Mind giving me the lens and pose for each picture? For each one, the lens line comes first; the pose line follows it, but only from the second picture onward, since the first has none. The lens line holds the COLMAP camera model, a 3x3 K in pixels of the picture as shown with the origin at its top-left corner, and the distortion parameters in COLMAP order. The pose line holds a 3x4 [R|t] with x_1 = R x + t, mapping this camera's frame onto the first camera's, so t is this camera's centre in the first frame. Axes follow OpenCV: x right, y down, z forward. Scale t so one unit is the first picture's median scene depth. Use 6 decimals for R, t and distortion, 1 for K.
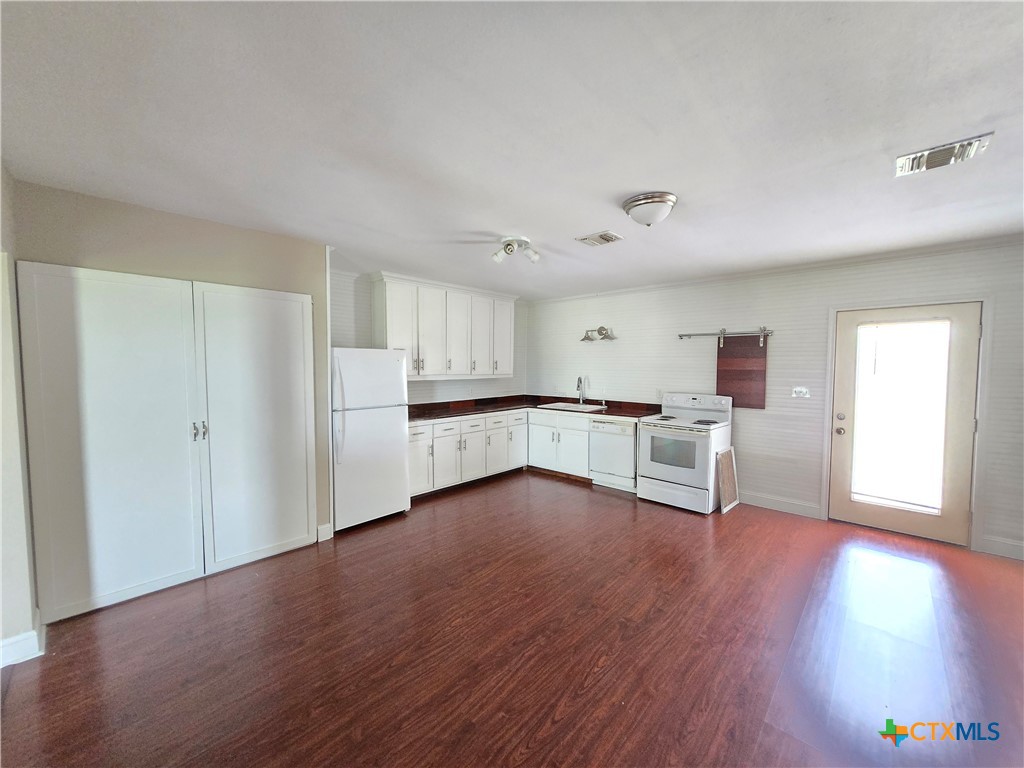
lens RADIAL K [[399.9, 0, 514.9], [0, 399.9, 386.8], [0, 0, 1]] dist [0.000271, -0.001188]
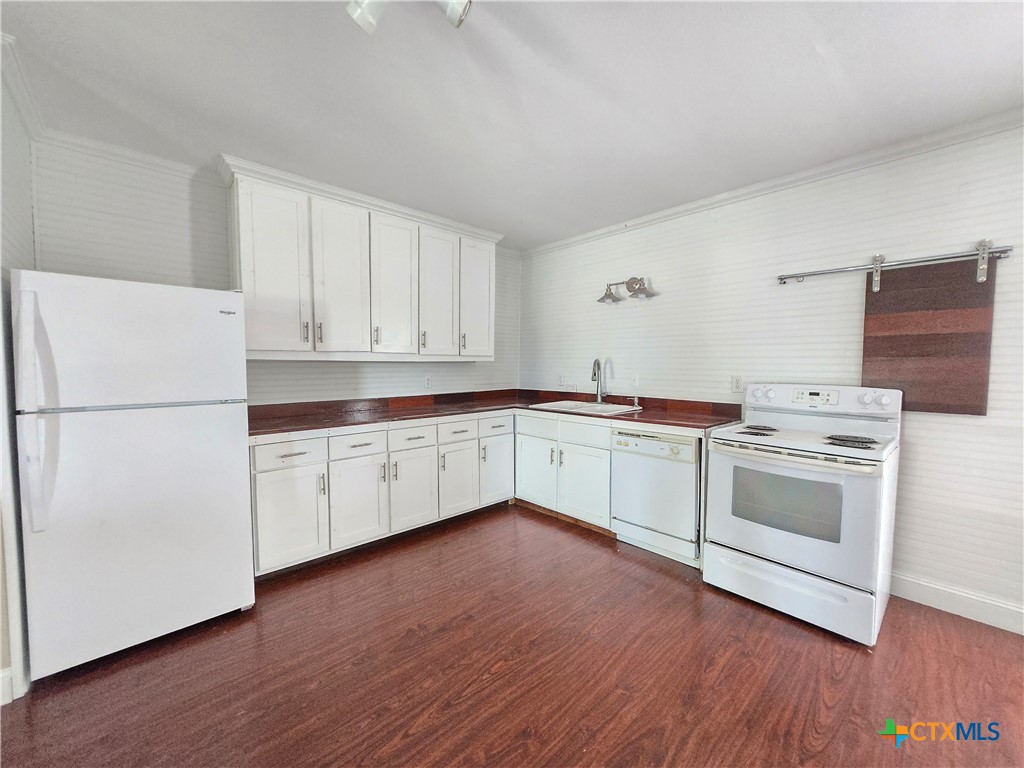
lens RADIAL K [[399.9, 0, 514.3], [0, 399.9, 386.7], [0, 0, 1]] dist [0.000271, -0.001188]
pose [[0.997959, 0.004233, -0.063725, 0.094479], [-0.004200, 0.999991, 0.000652, 0.023330], [0.063727, -0.000383, 0.997967, 0.475044]]
